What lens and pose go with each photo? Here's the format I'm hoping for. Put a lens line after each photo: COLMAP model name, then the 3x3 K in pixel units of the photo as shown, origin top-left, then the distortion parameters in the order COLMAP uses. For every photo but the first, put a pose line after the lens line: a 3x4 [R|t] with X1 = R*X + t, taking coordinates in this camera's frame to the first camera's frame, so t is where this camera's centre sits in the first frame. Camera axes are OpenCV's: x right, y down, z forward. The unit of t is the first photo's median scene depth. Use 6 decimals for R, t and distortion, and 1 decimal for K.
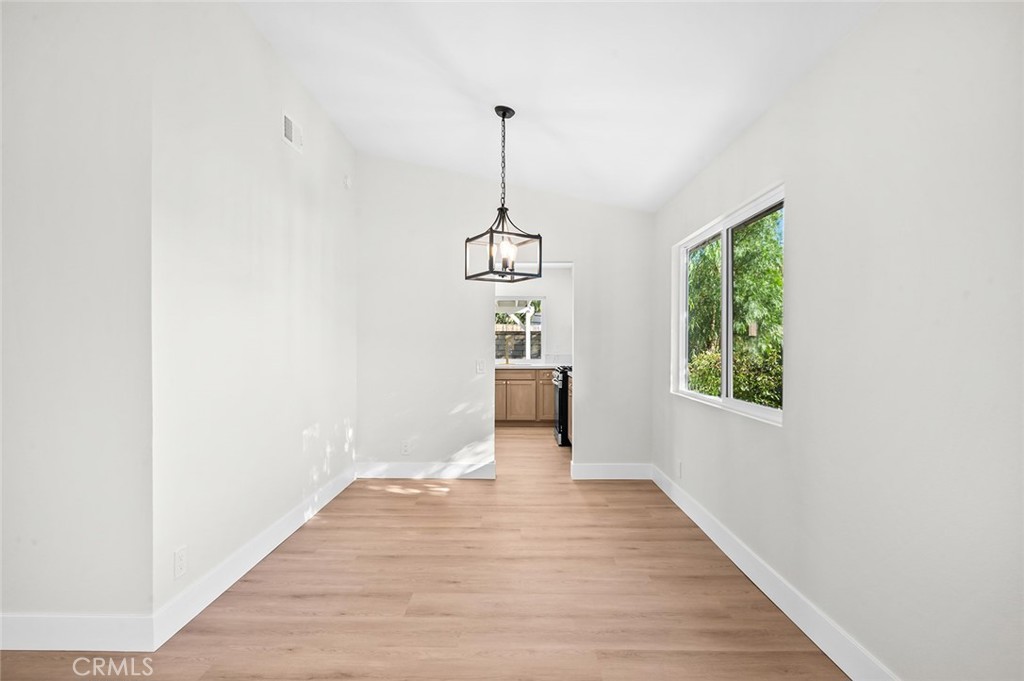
lens RADIAL K [[518.1, 0, 511.7], [0, 518.1, 342.9], [0, 0, 1]] dist [-0.001733, -0.000783]
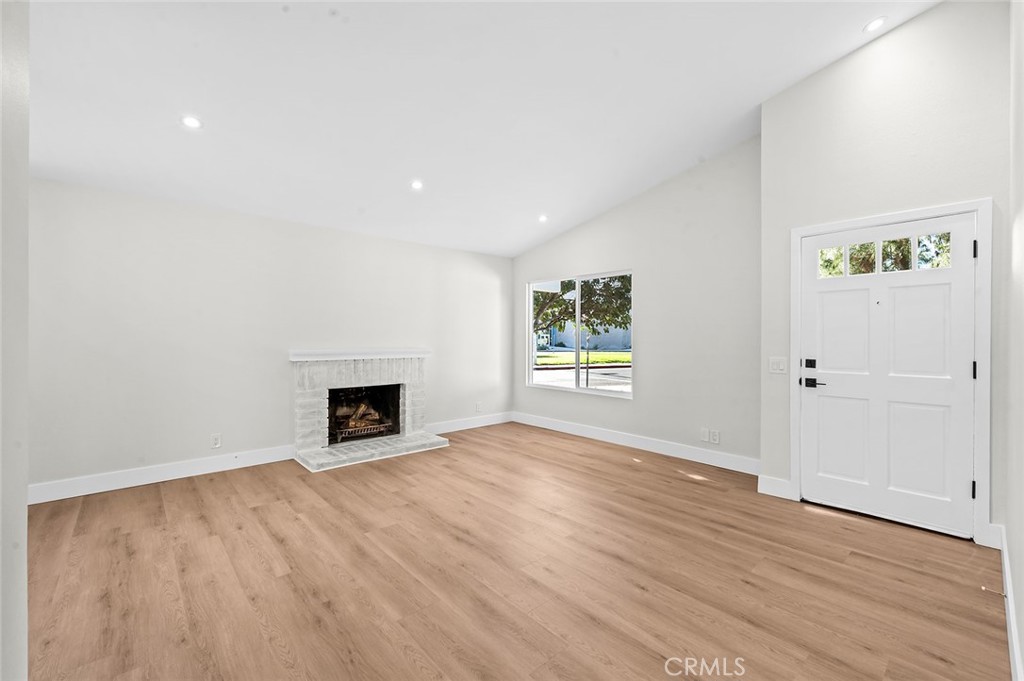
lens RADIAL K [[424.8, 0, 508.5], [0, 424.8, 339.7], [0, 0, 1]] dist [-0.000472, 0.000095]
pose [[-0.673663, -0.008419, 0.738991, -1.055361], [-0.004426, 0.999963, 0.007358, -0.002341], [-0.739025, 0.001686, -0.673675, 0.579651]]
